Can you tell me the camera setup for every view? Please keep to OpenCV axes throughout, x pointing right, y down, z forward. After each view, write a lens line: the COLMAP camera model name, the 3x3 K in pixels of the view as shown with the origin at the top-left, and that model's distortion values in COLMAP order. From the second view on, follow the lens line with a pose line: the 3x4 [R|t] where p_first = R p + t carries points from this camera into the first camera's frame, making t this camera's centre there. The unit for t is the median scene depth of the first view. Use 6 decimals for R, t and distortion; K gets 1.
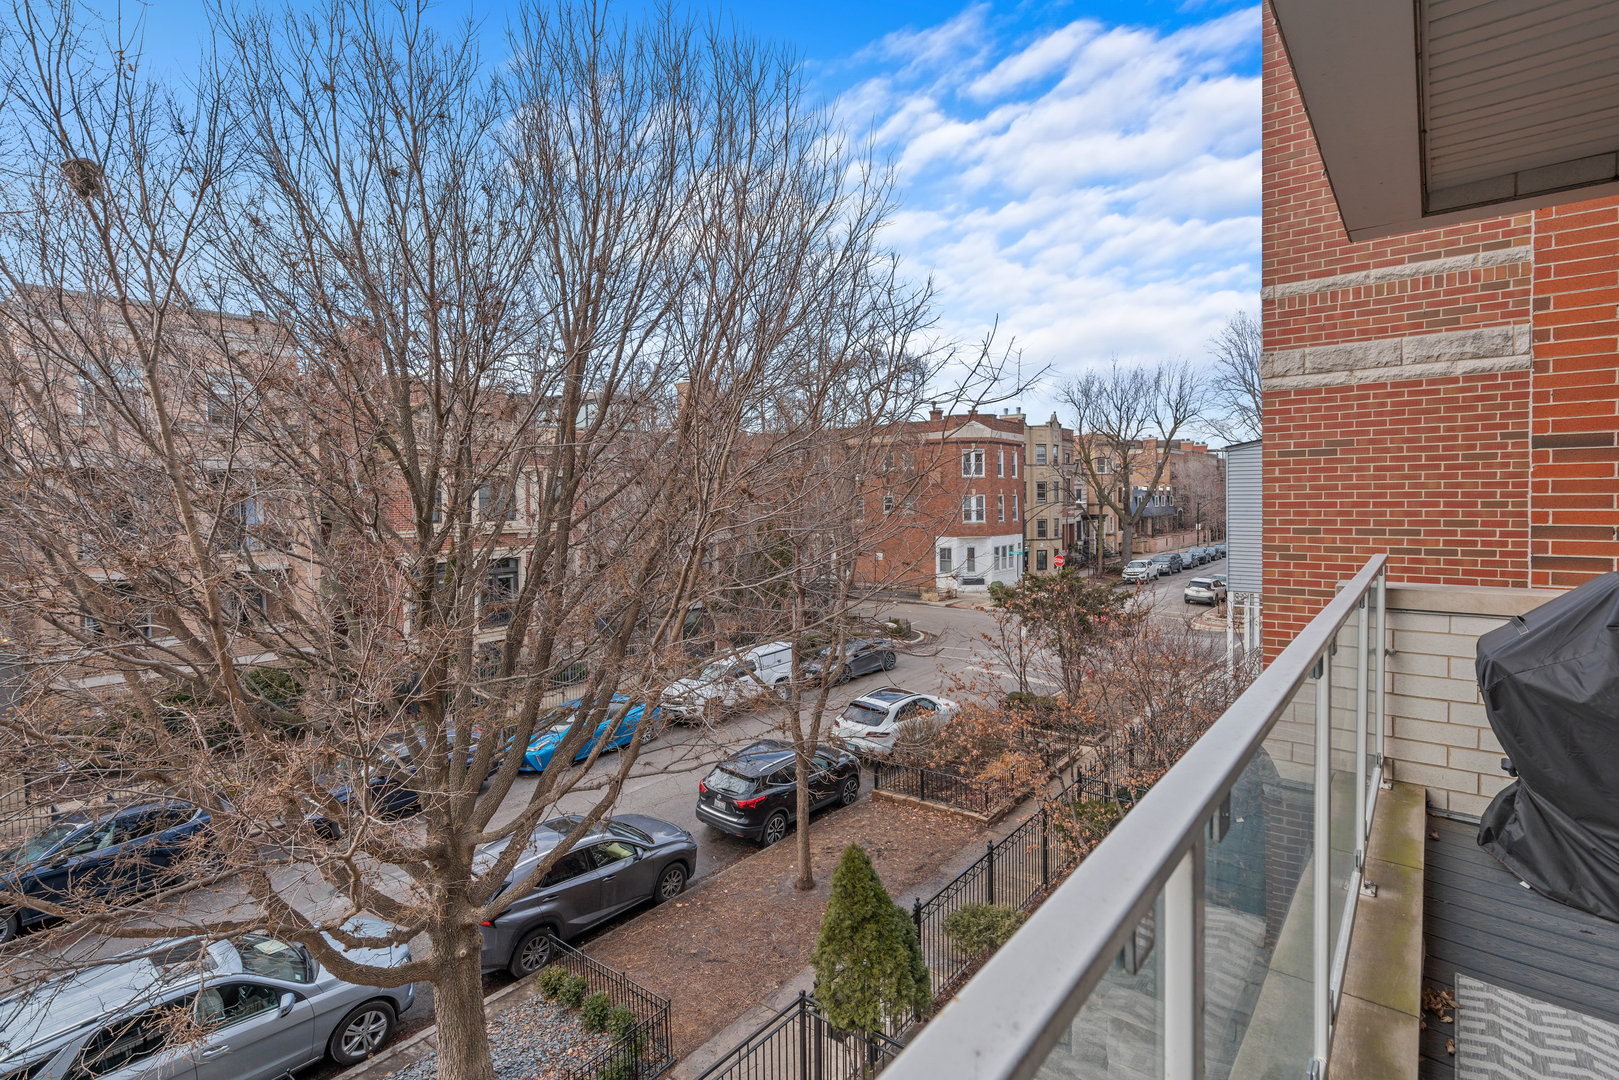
lens RADIAL K [[738.1, 0, 814.3], [0, 738.1, 527.6], [0, 0, 1]] dist [0.016971, 0.001035]
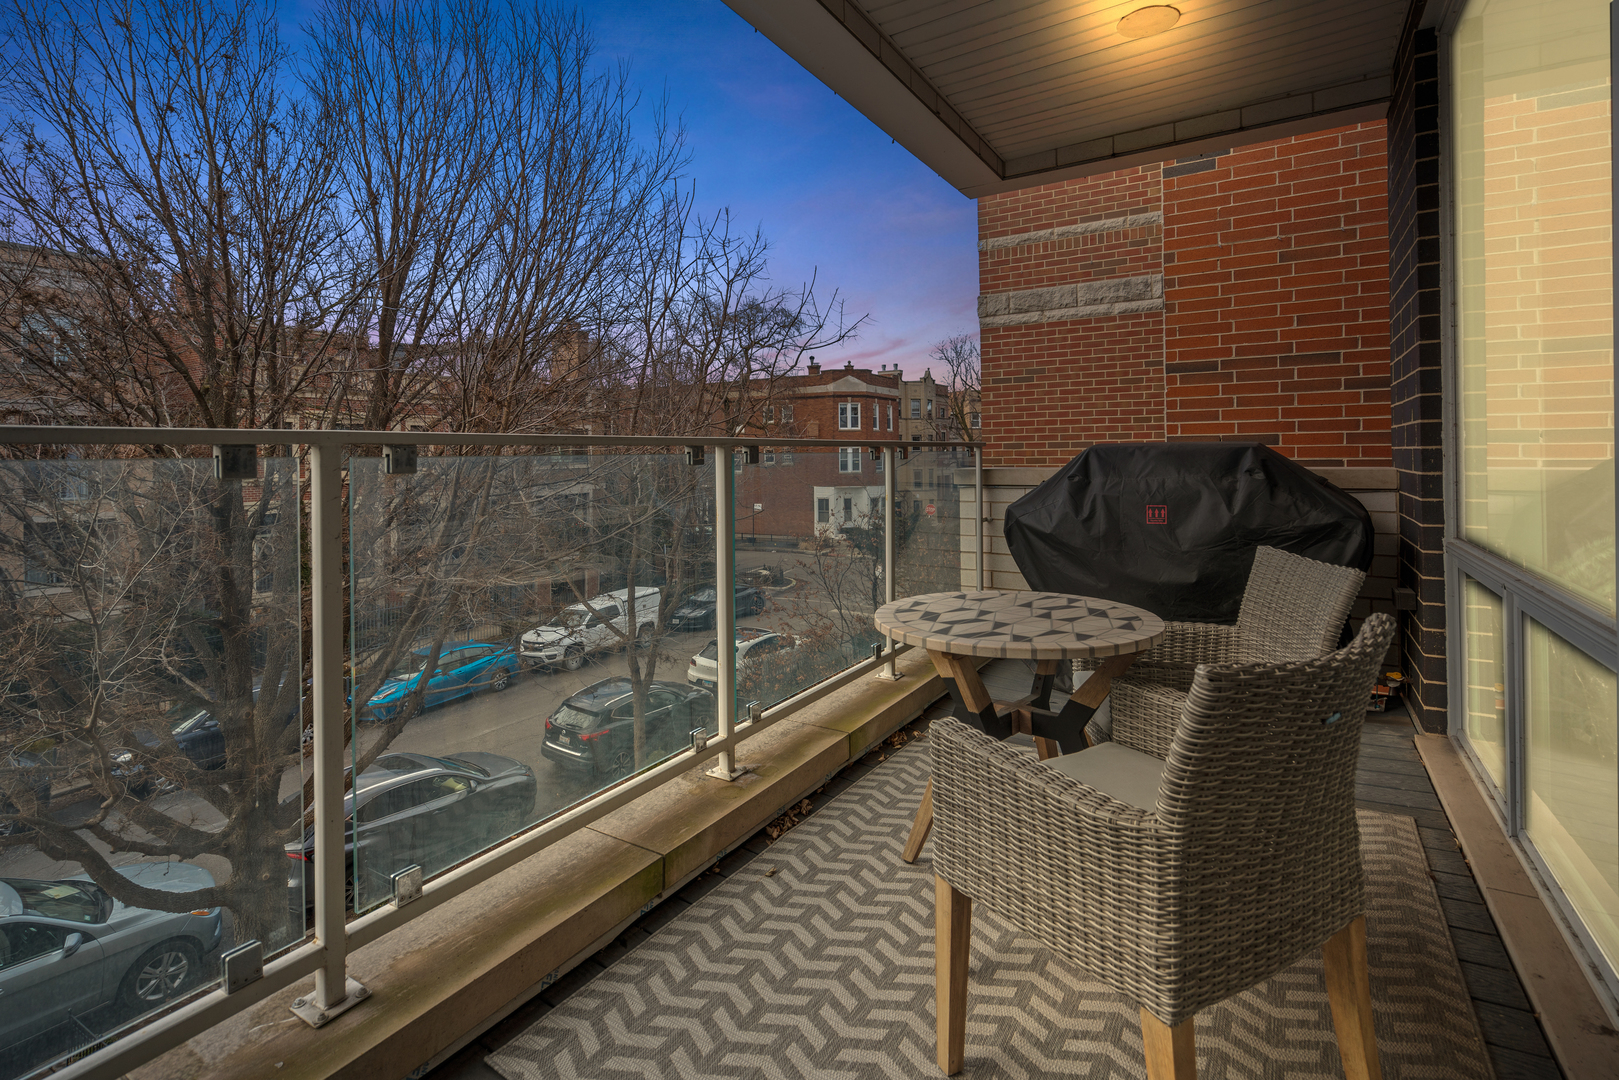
lens RADIAL K [[738.1, 0, 784.5], [0, 738.1, 459.5], [0, 0, 1]] dist [0.016971, 0.001035]
pose [[0.995605, -0.000566, 0.093648, 0.190323], [0.003885, 0.999371, -0.035257, 0.065508], [-0.093569, 0.035466, 0.994981, -0.129075]]
